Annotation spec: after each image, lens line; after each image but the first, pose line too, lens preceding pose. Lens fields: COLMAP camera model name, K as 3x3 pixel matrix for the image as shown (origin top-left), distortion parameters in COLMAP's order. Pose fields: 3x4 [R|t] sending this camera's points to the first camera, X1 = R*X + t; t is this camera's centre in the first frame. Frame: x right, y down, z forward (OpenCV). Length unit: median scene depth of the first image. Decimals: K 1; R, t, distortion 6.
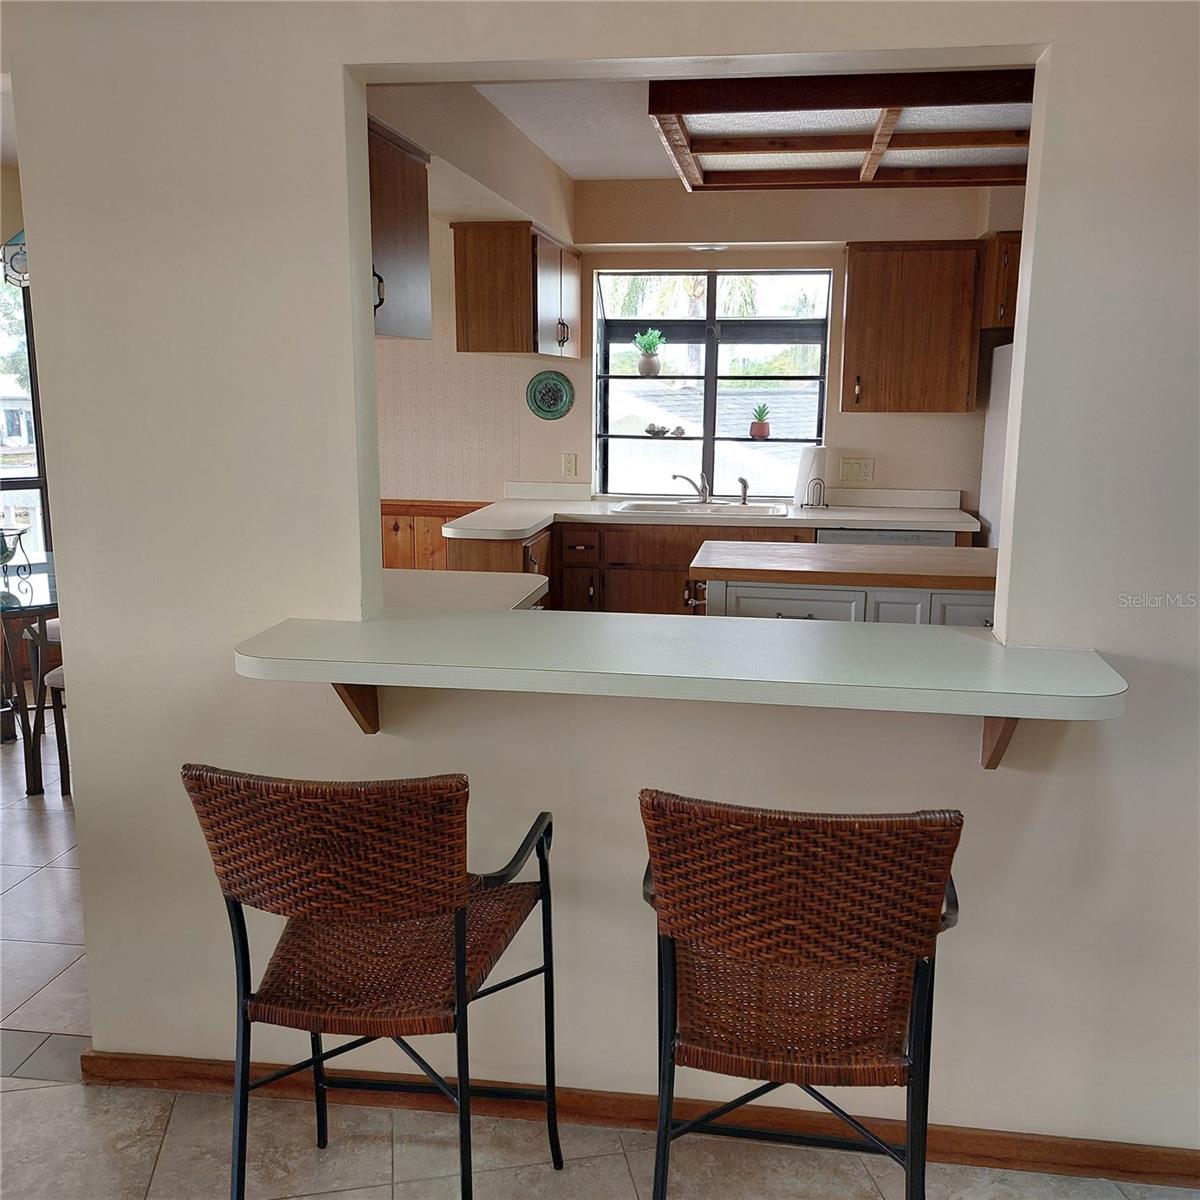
lens RADIAL K [[1149.0, 0, 600.0], [0, 1149.0, 600.0], [0, 0, 1]] dist [0.119570, -0.168009]
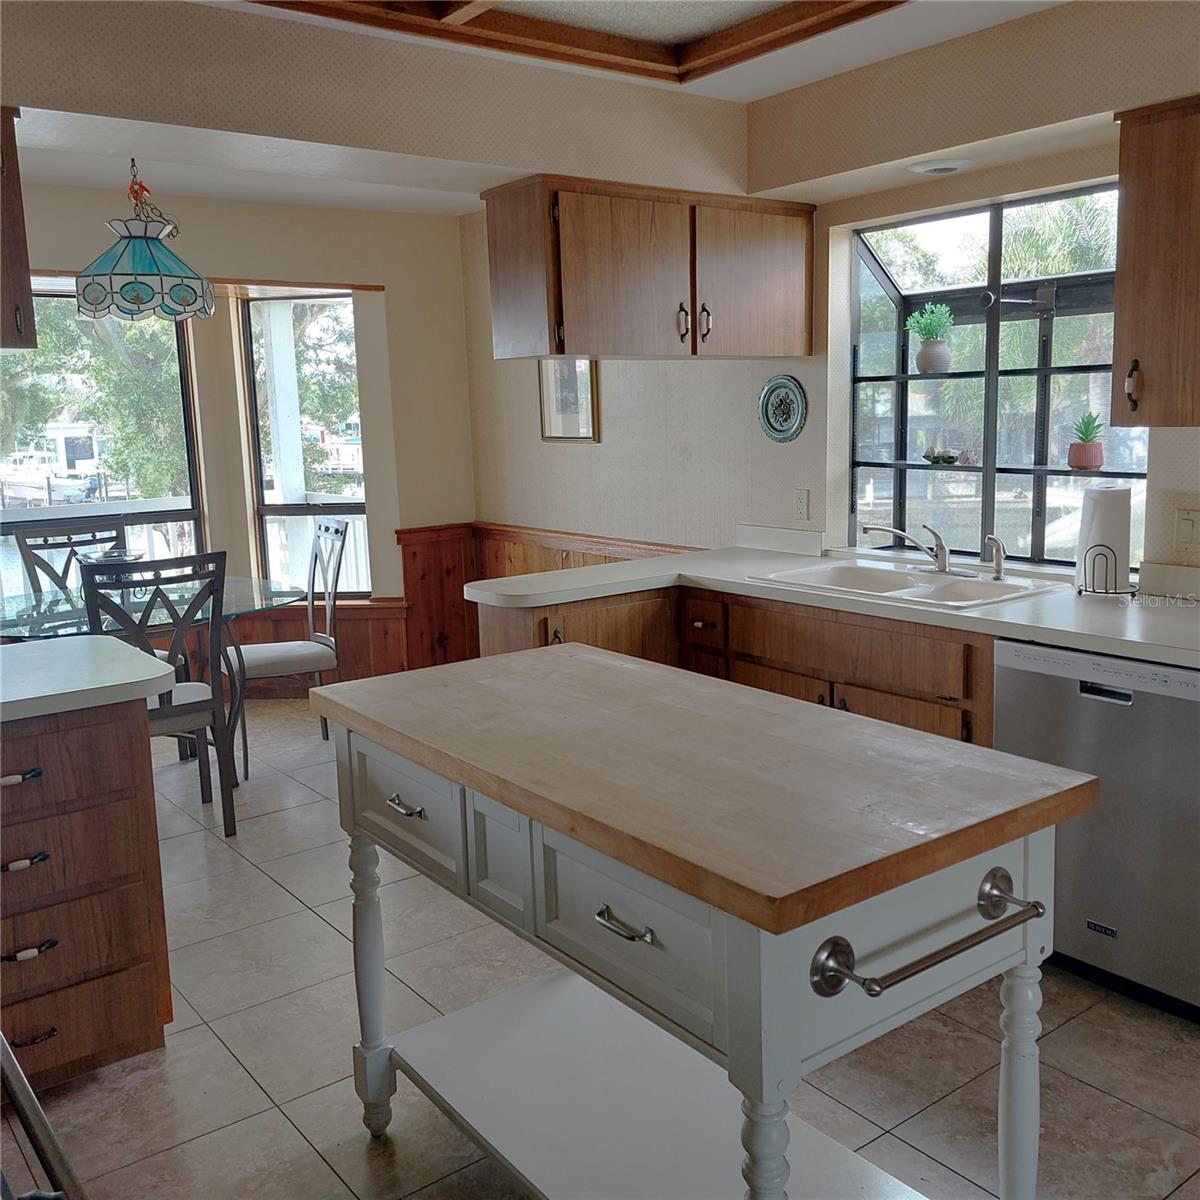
lens RADIAL K [[1149.0, 0, 600.0], [0, 1149.0, 600.0], [0, 0, 1]] dist [0.119570, -0.168009]
pose [[0.727986, 0.092165, -0.679369, 0.392769], [-0.098677, 0.994691, 0.029205, -0.070341], [0.678454, 0.045777, 0.733216, 0.412488]]
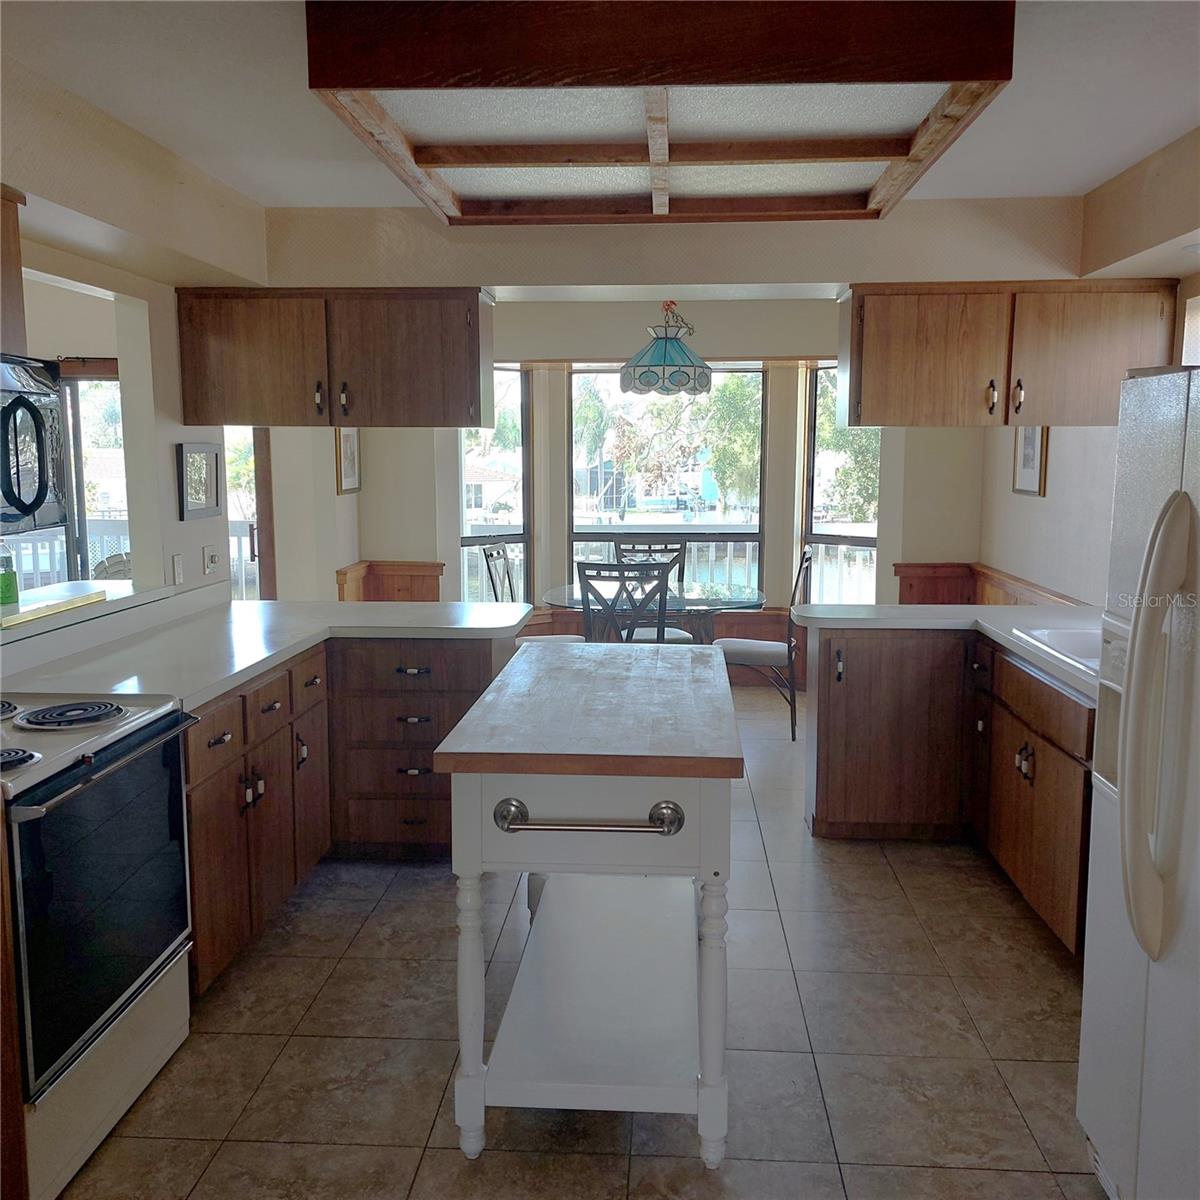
lens RADIAL K [[1149.0, 0, 600.0], [0, 1149.0, 600.0], [0, 0, 1]] dist [0.119570, -0.168009]
pose [[0.083894, 0.129032, -0.988085, 0.693493], [-0.183276, 0.976663, 0.111980, -0.122243], [0.979475, 0.171698, 0.105584, 0.613938]]
